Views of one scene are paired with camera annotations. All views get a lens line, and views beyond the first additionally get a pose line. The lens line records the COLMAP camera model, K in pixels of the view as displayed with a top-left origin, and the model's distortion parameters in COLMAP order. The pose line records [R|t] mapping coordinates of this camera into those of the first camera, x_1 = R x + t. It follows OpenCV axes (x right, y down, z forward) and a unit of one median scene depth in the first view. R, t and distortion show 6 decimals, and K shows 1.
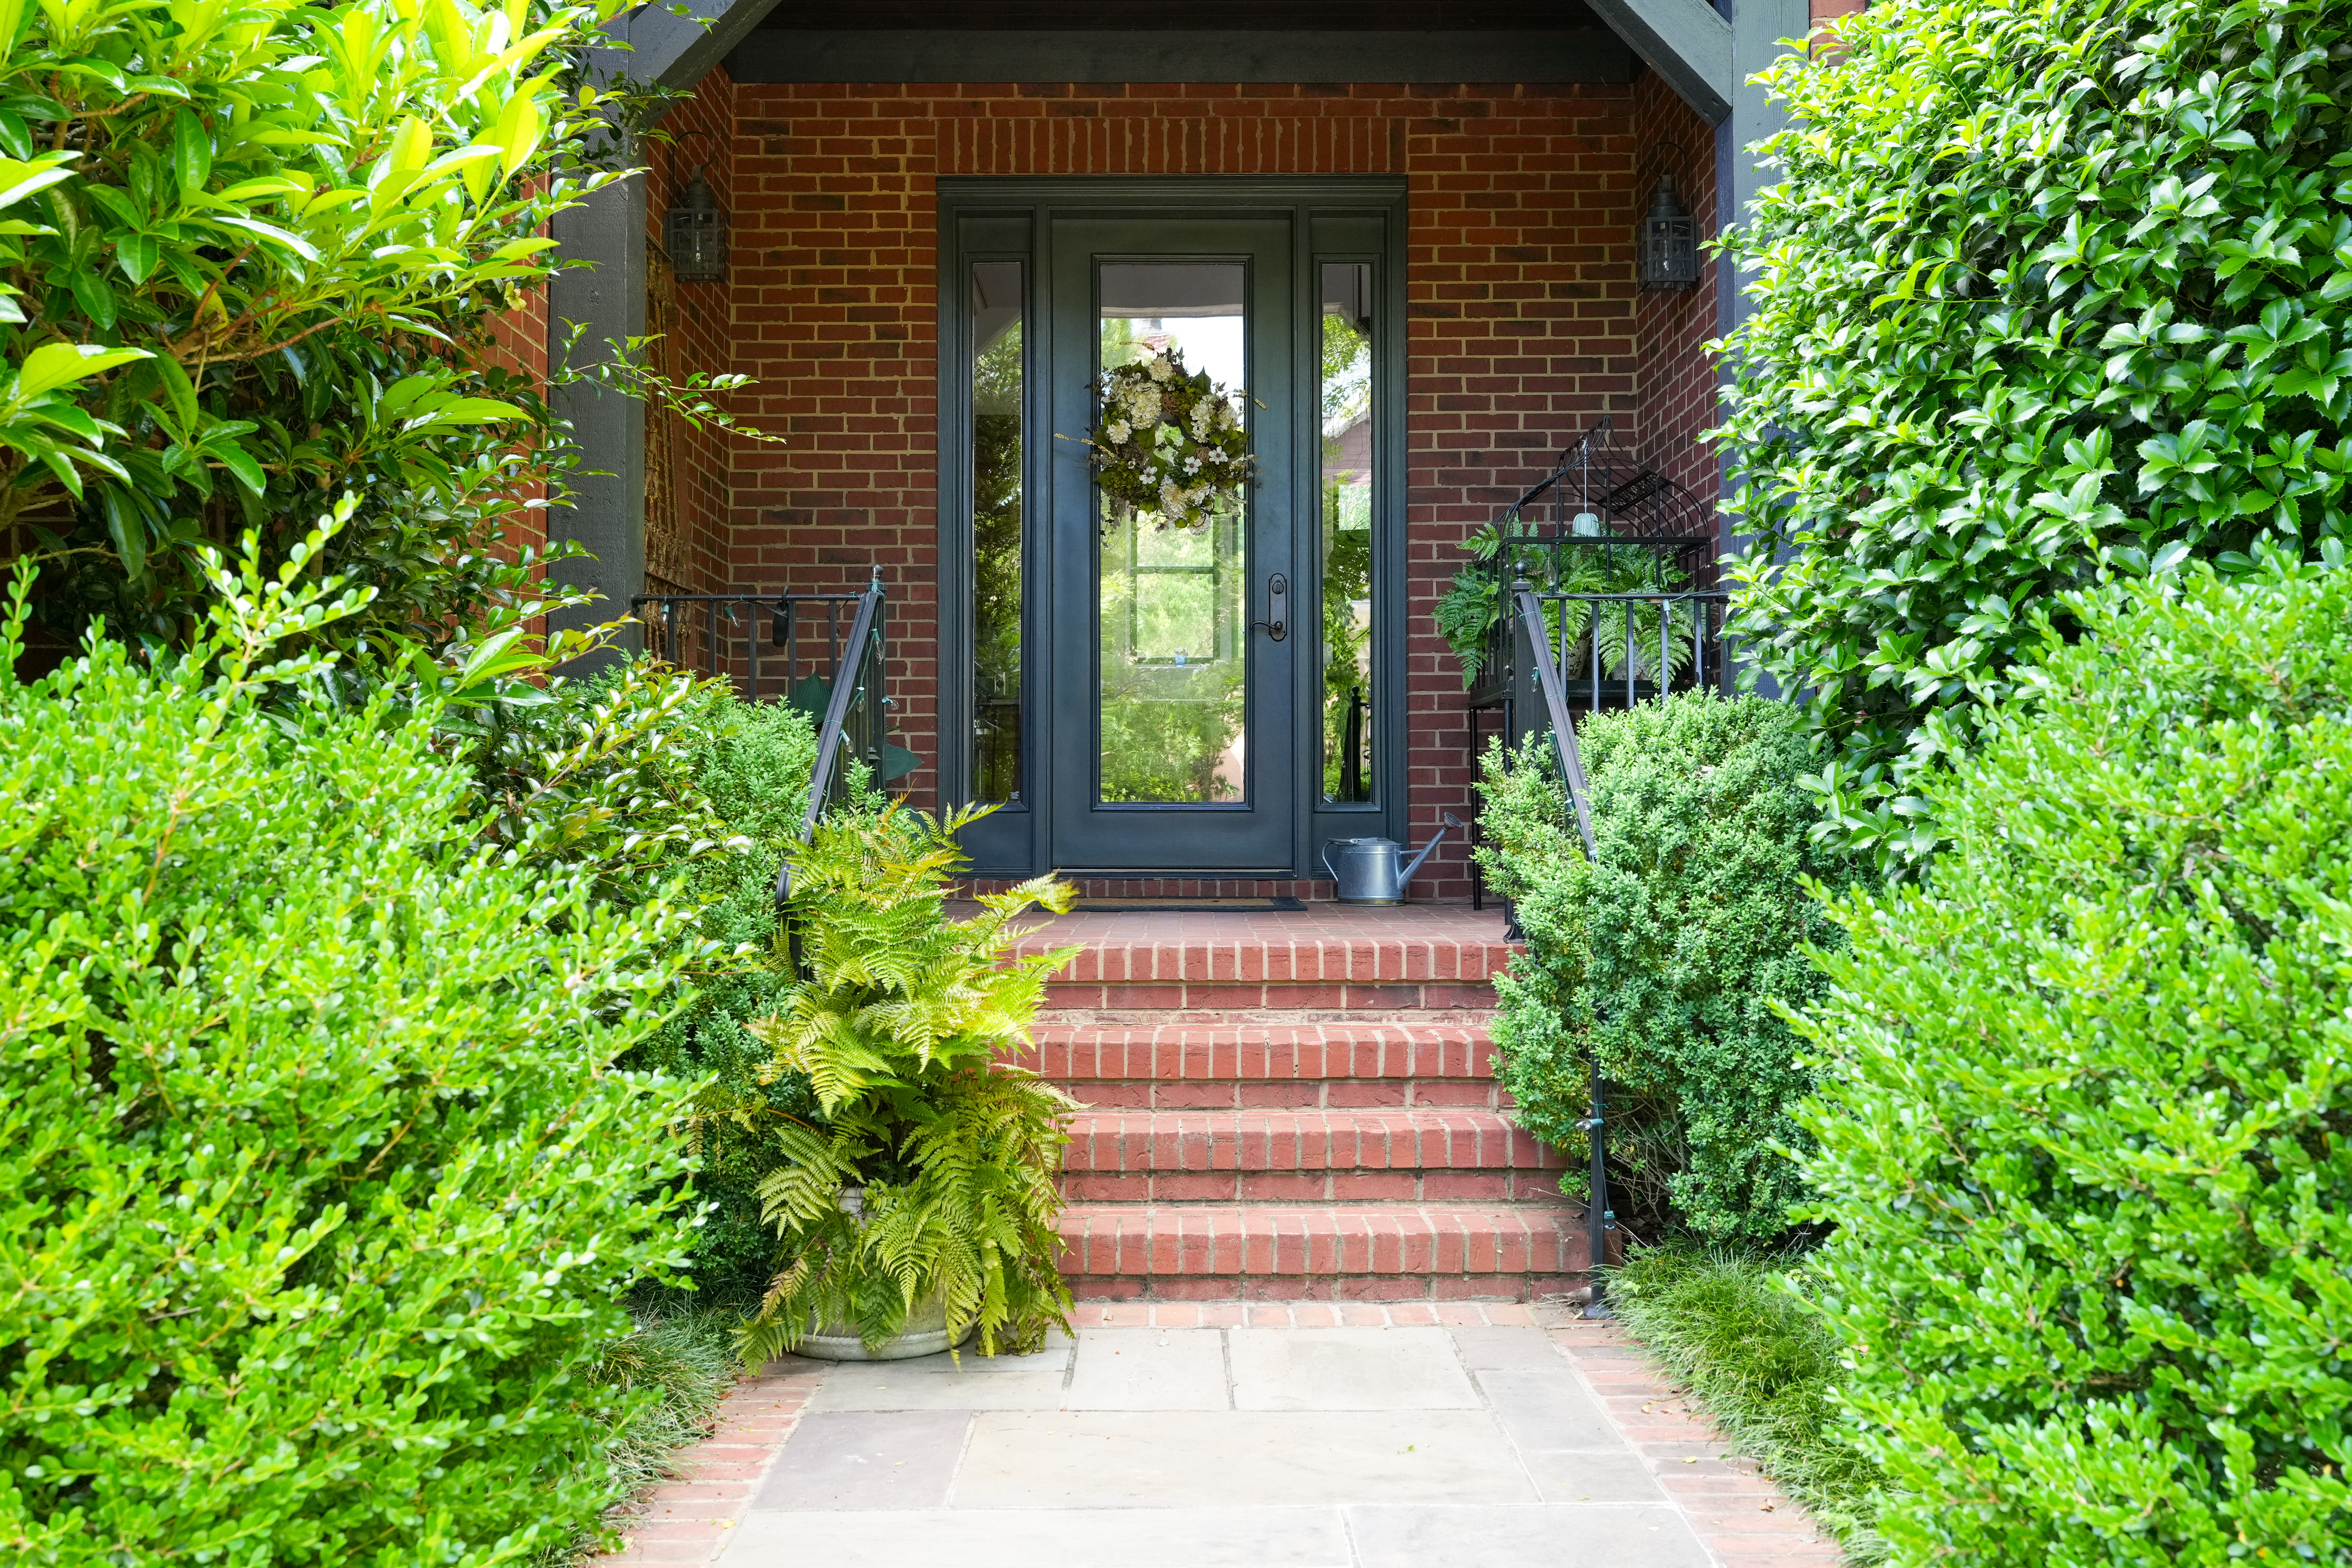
lens RADIAL K [[2368.4, 0, 1175.5], [0, 2368.4, 785.9], [0, 0, 1]] dist [-0.014231, 0.000000]
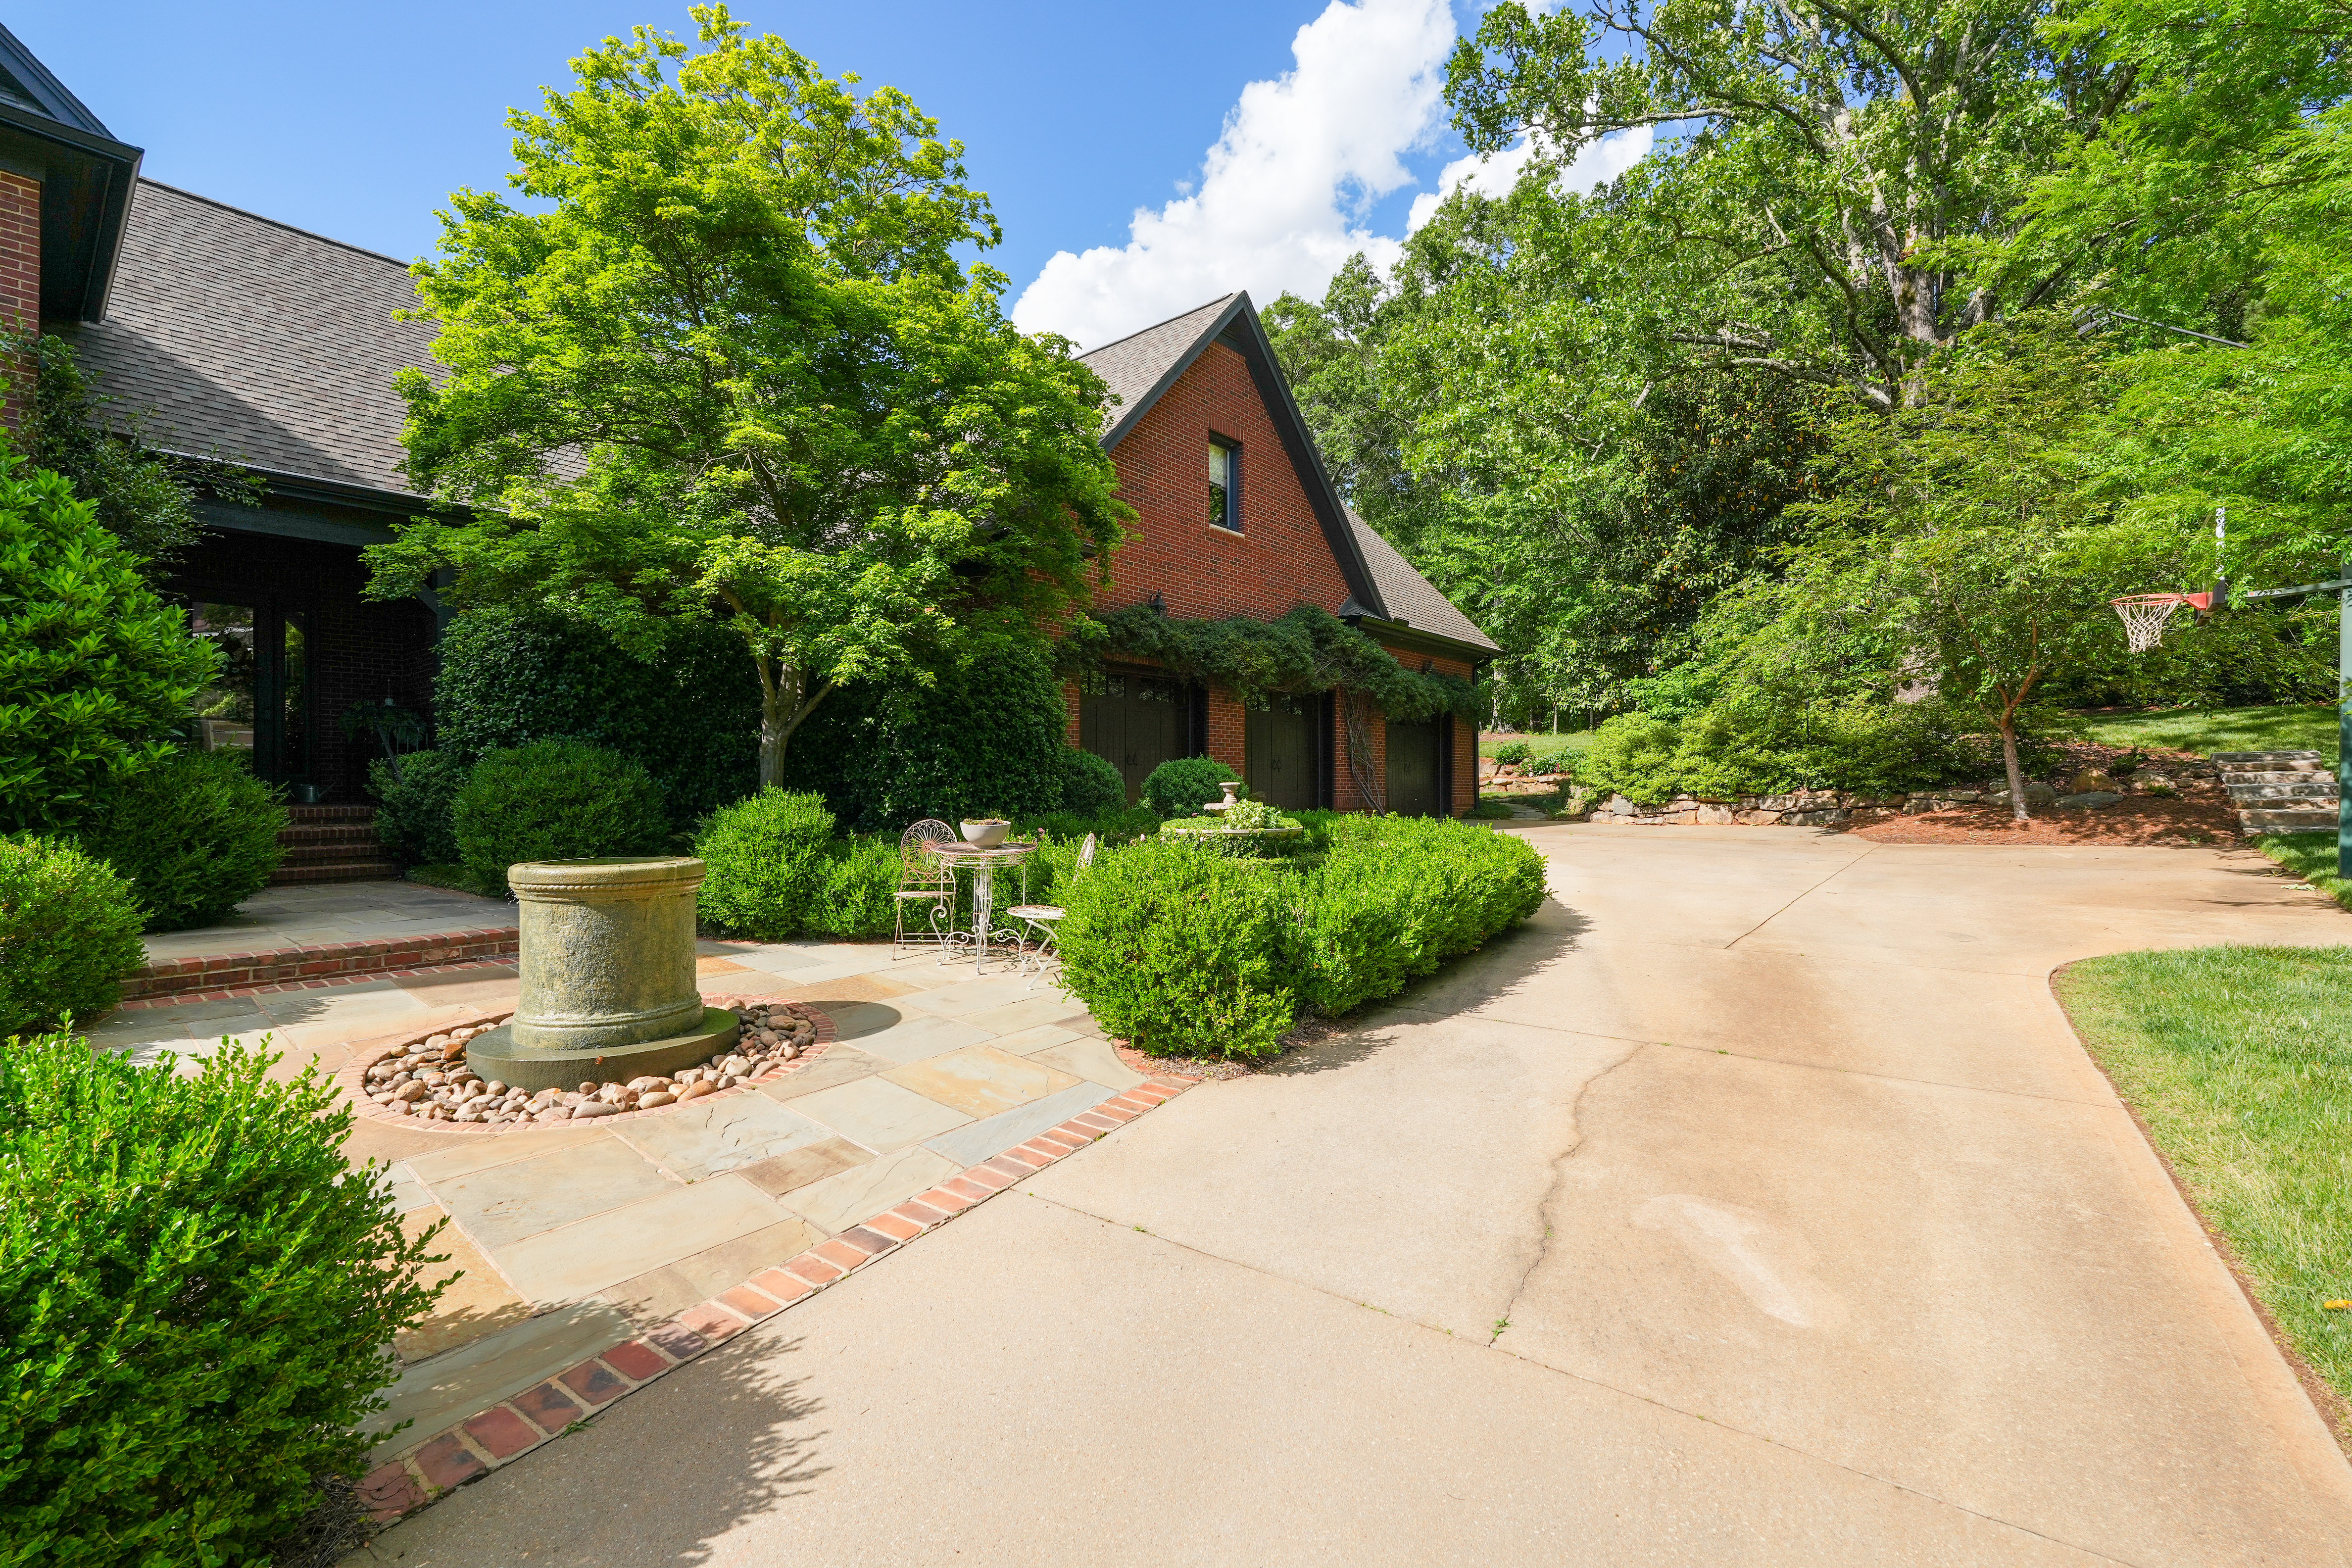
lens RADIAL K [[1022.1, 0, 1181.3], [0, 1022.1, 782.8], [0, 0, 1]] dist [0.003062, 0.000411]
pose [[0.645227, 0.012171, 0.763894, -0.437451], [-0.014160, 0.999892, -0.003971, 0.013019], [-0.763860, -0.008254, 0.645329, -1.735849]]
